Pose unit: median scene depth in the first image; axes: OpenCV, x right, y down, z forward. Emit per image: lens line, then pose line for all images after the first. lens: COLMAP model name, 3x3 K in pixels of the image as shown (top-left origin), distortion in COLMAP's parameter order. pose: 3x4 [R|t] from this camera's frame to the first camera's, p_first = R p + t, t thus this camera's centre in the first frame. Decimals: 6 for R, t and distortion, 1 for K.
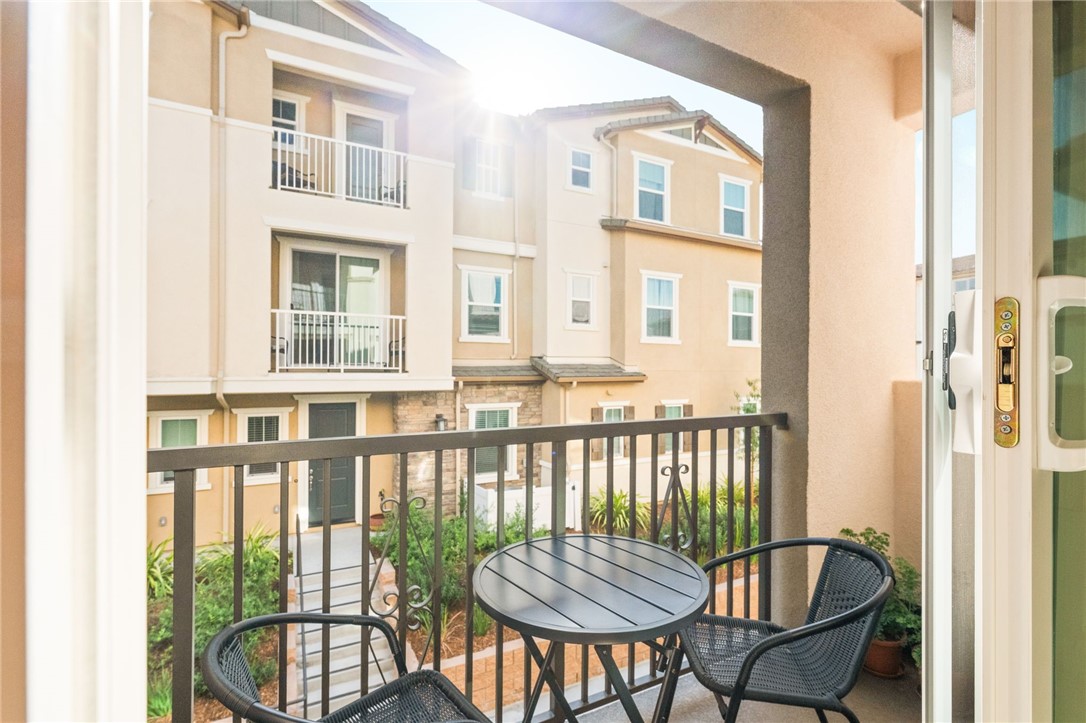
lens RADIAL K [[443.8, 0, 543.0], [0, 443.8, 361.5], [0, 0, 1]] dist [0.001218, 0.000064]
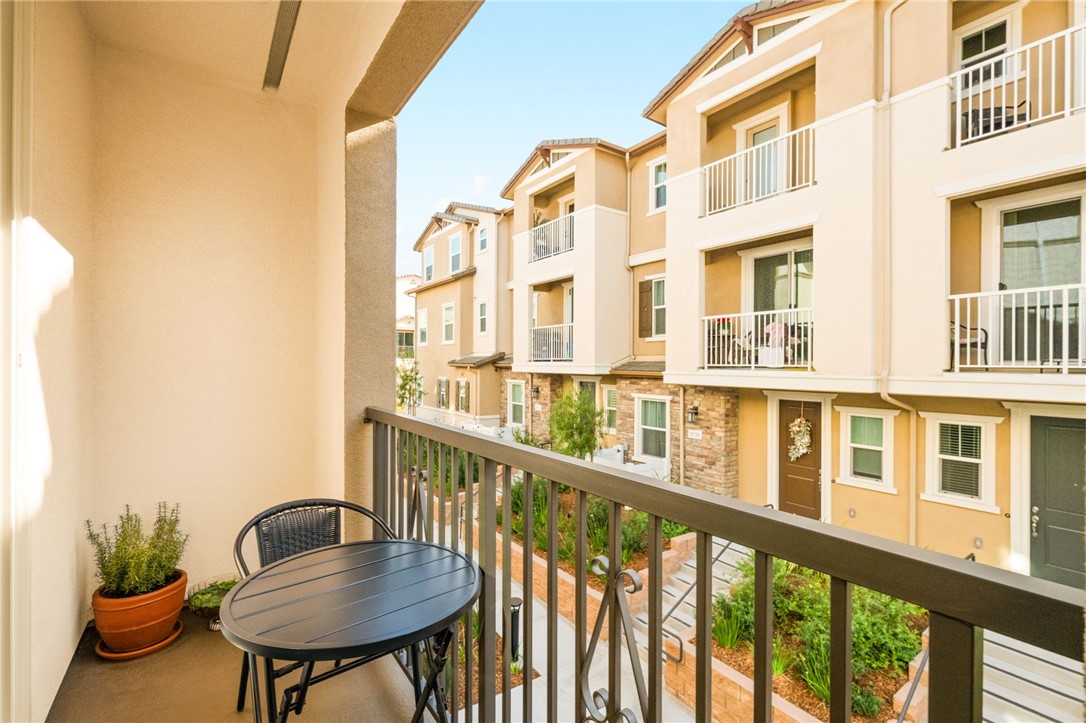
lens RADIAL K [[489.3, 0, 527.4], [0, 489.3, 362.6], [0, 0, 1]] dist [-0.001016, -0.000155]
pose [[0.142263, -0.003436, -0.989823, 0.167206], [0.009696, 0.999951, -0.002078, 0.001726], [0.989781, -0.009302, 0.142289, 0.081324]]
